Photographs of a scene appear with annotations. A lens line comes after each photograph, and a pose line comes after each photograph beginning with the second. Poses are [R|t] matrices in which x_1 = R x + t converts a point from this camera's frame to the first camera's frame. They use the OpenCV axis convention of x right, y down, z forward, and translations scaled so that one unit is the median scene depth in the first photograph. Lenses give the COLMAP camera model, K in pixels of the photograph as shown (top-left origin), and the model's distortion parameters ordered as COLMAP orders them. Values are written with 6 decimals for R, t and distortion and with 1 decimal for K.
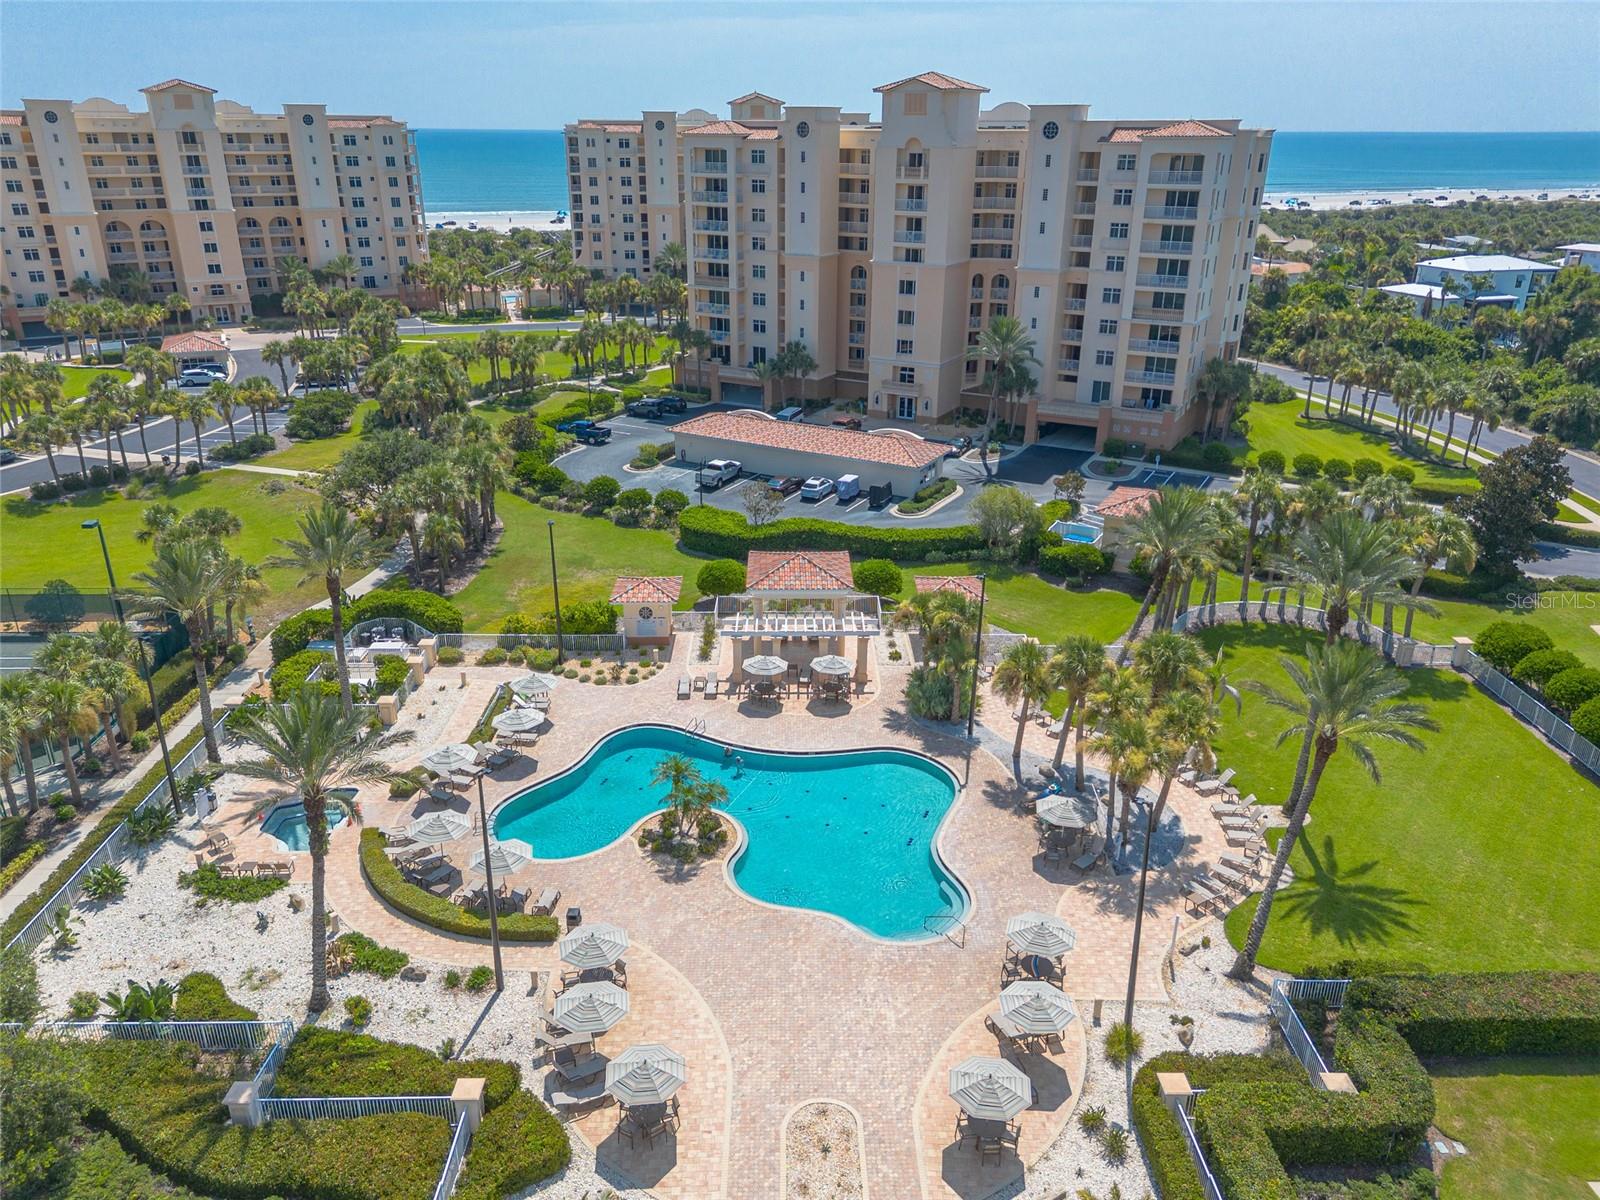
lens RADIAL K [[1143.7, 0, 800.0], [0, 1143.7, 600.0], [0, 0, 1]] dist [0.076736, -0.078852]
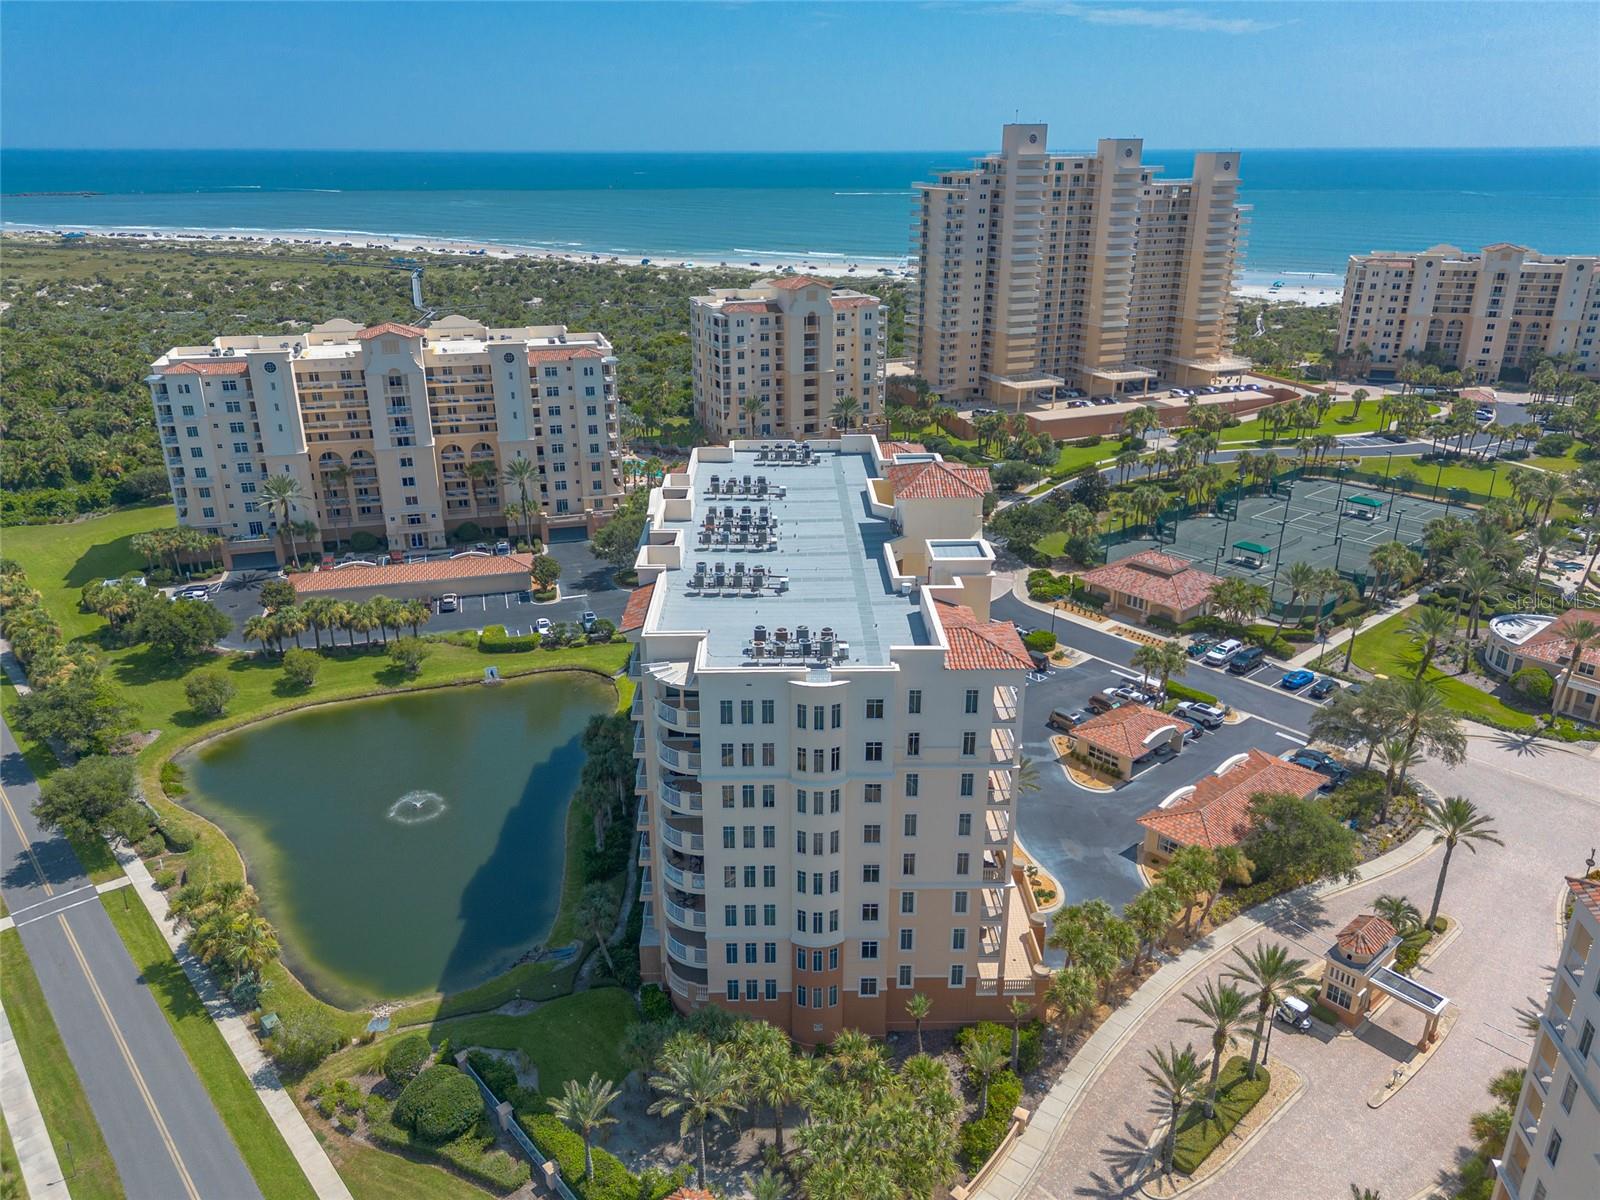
lens RADIAL K [[1149.1, 0, 800.5], [0, 1149.1, 604.0], [0, 0, 1]] dist [0.089168, -0.095280]
pose [[0.646433, 0.274791, -0.711769, 0.255514], [-0.285079, 0.952315, 0.108747, 0.251509], [0.707711, 0.132612, 0.693945, -1.285238]]
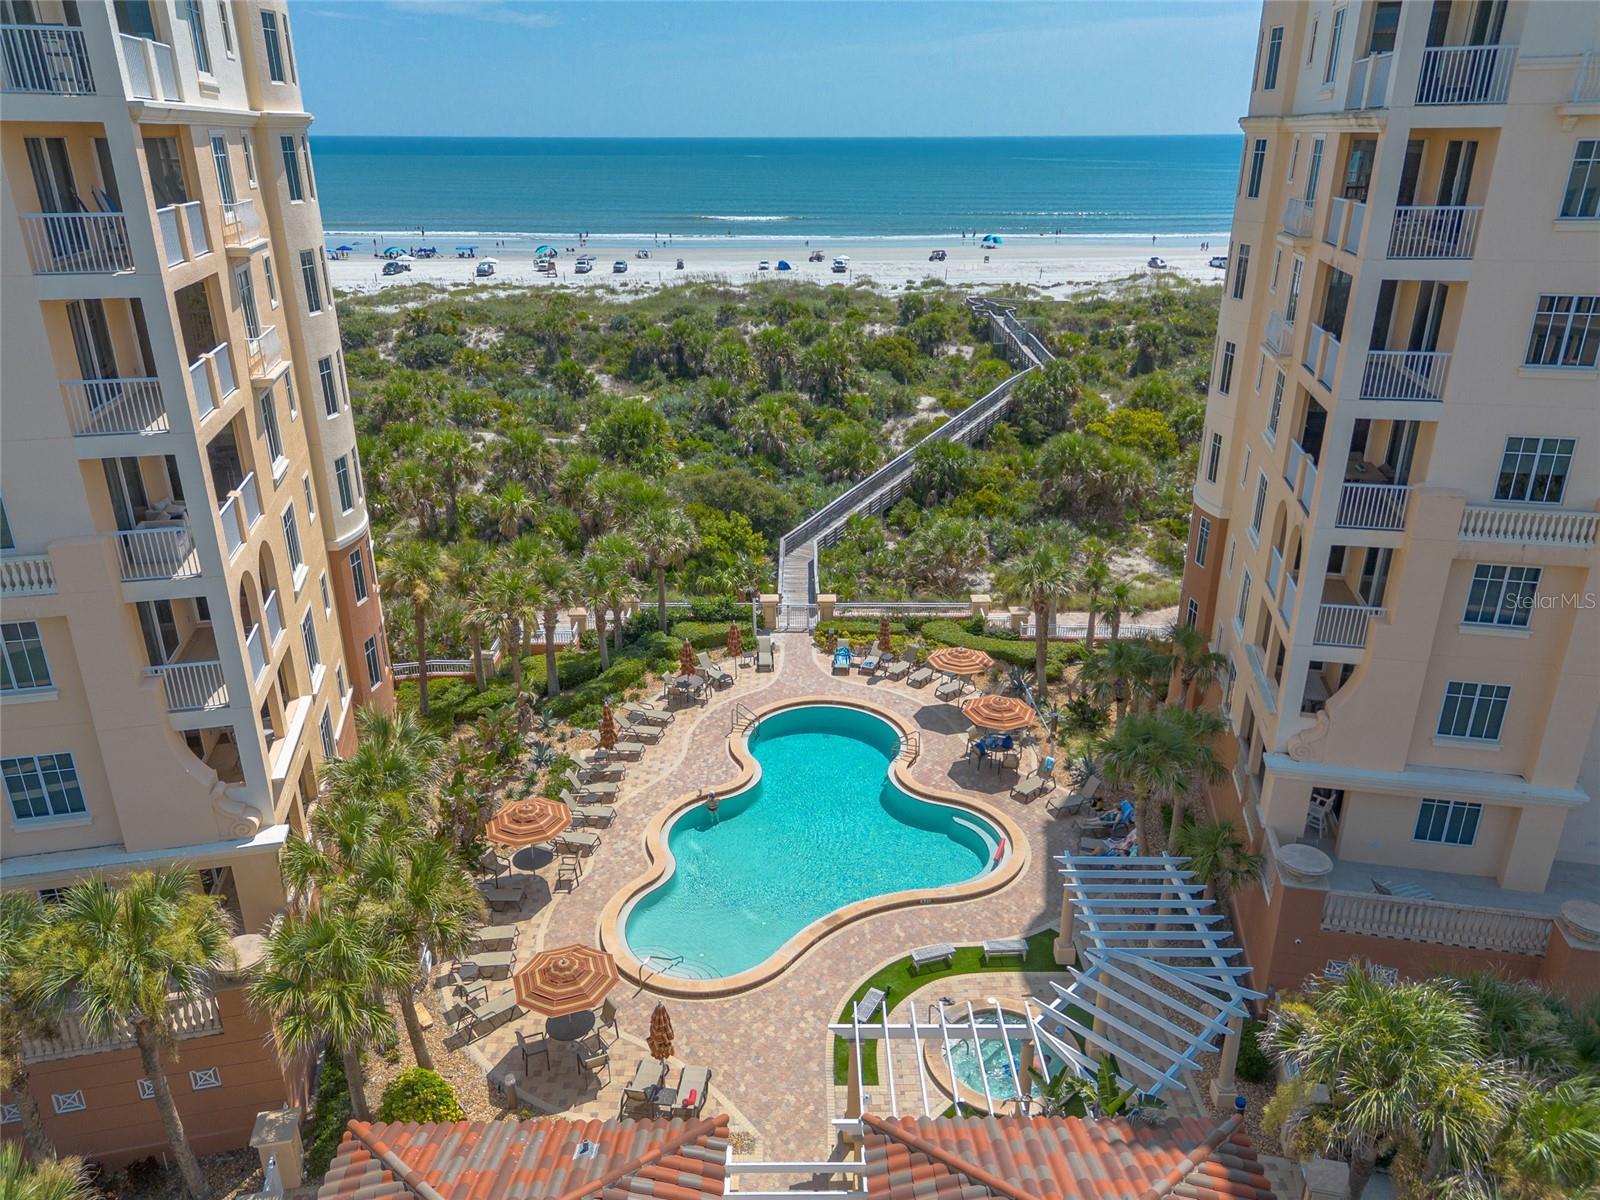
lens RADIAL K [[1152.7, 0, 798.4], [0, 1152.7, 592.1], [0, 0, 1]] dist [0.070319, -0.064915]
pose [[0.948322, 0.111164, -0.297200, -0.375422], [-0.114993, 0.993356, 0.004626, -0.540305], [0.295739, 0.029789, 0.954804, 1.495181]]
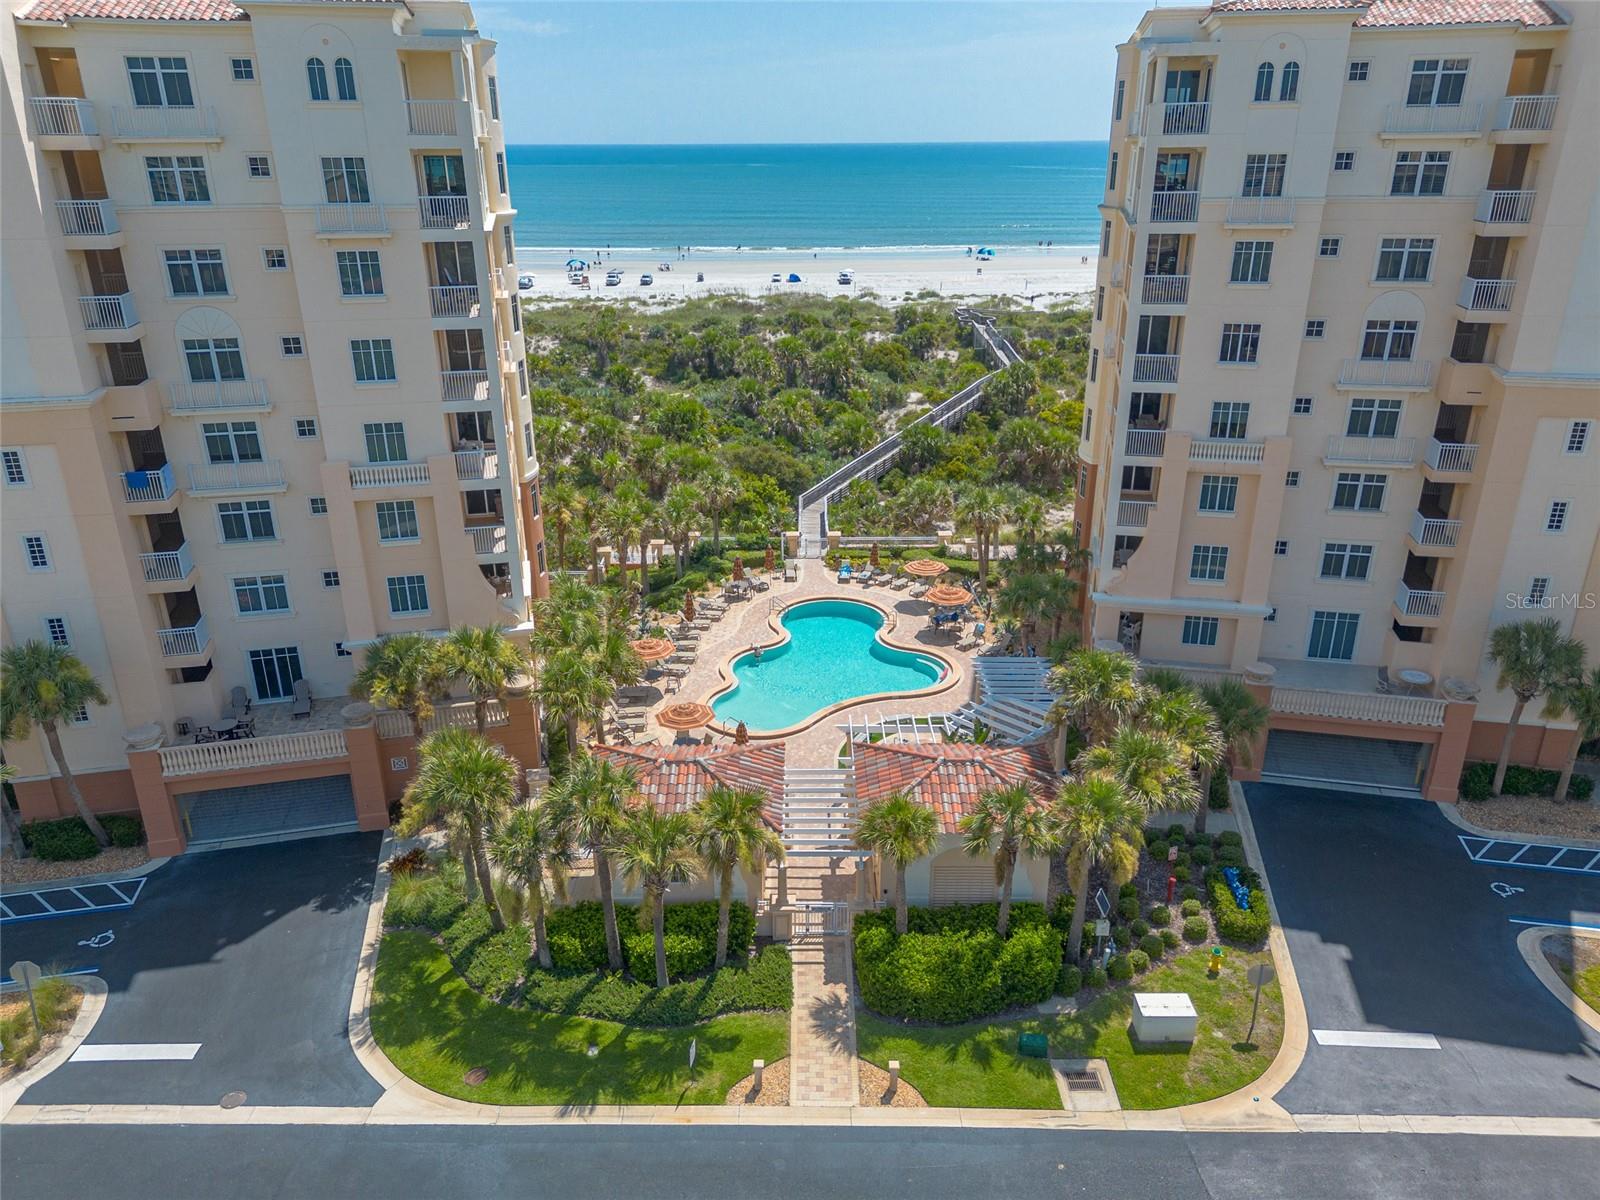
lens RADIAL K [[1143.7, 0, 800.0], [0, 1143.7, 600.0], [0, 0, 1]] dist [0.076736, -0.078852]
pose [[0.947015, 0.110494, -0.301585, -0.323592], [-0.112967, 0.993555, 0.009283, -0.504098], [0.300667, 0.025278, 0.953394, 1.328169]]
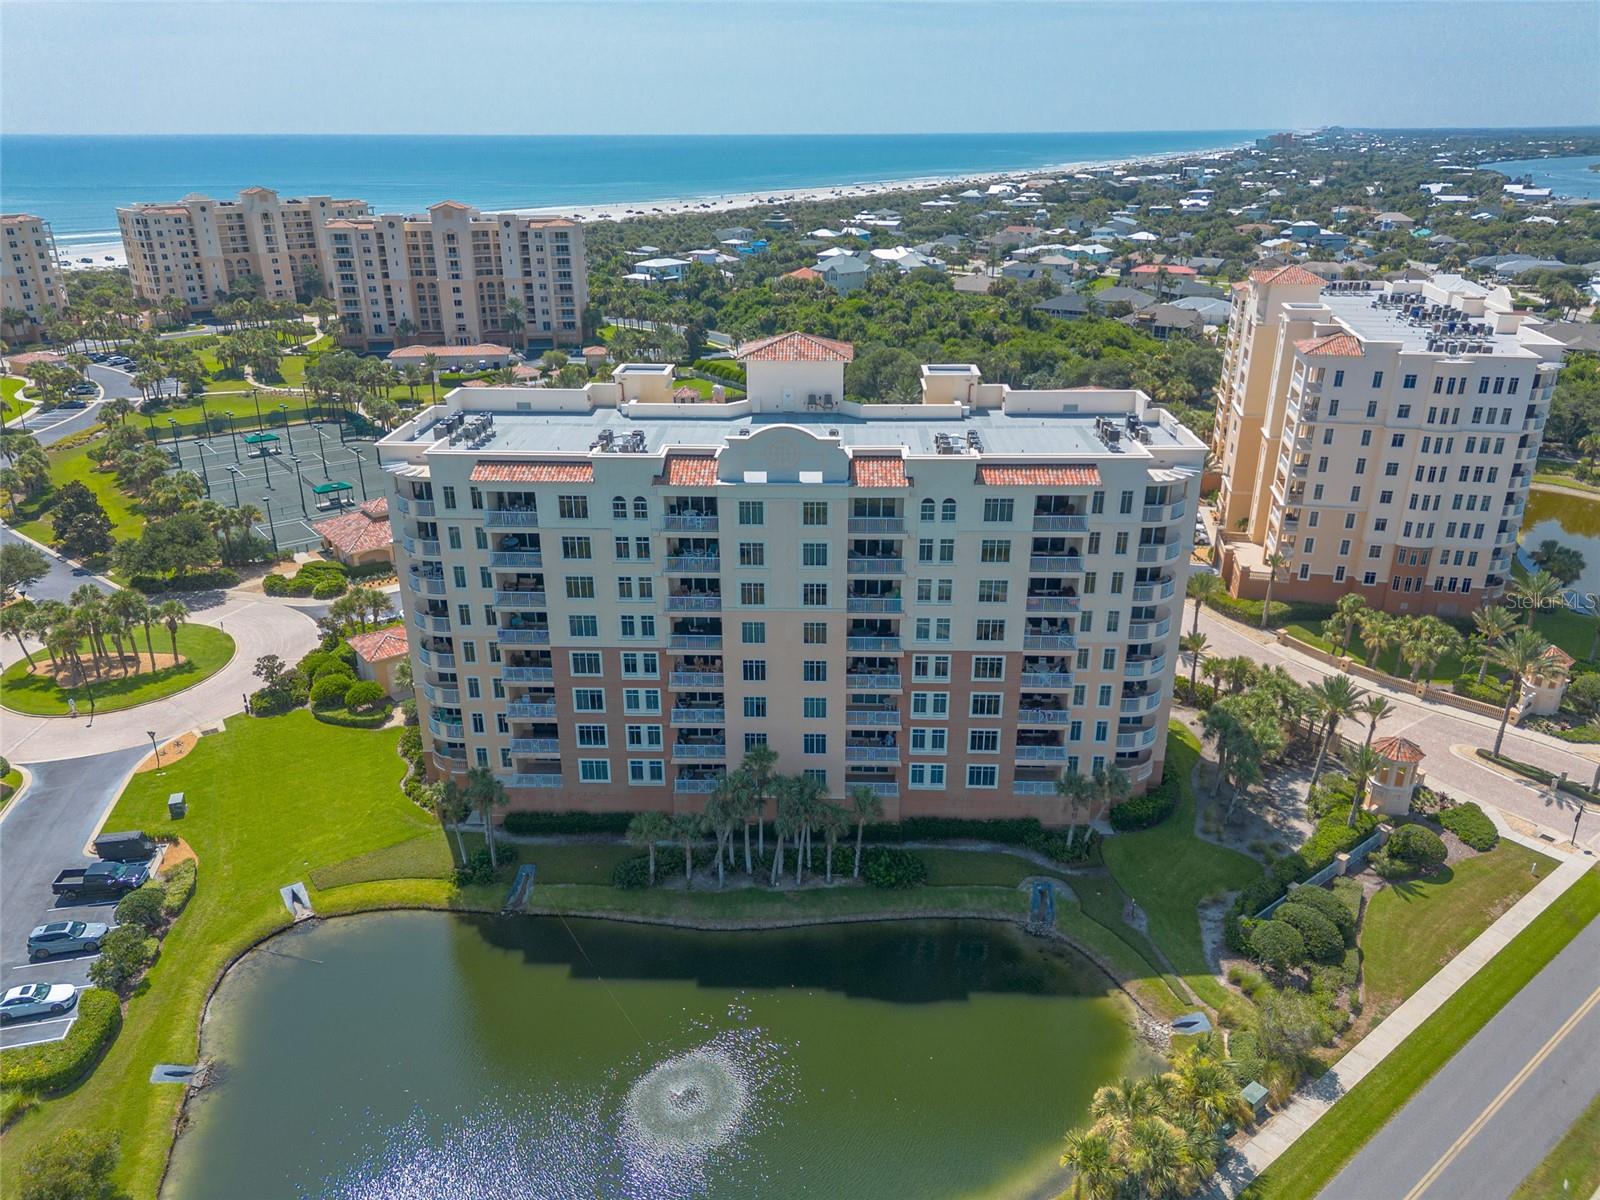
lens RADIAL K [[1143.7, 0, 800.0], [0, 1143.7, 600.0], [0, 0, 1]] dist [0.076736, -0.078852]
pose [[0.797216, -0.235816, 0.555732, -0.839021], [0.236222, 0.969005, 0.072312, 0.347958], [-0.555559, 0.073628, 0.828211, -1.340893]]
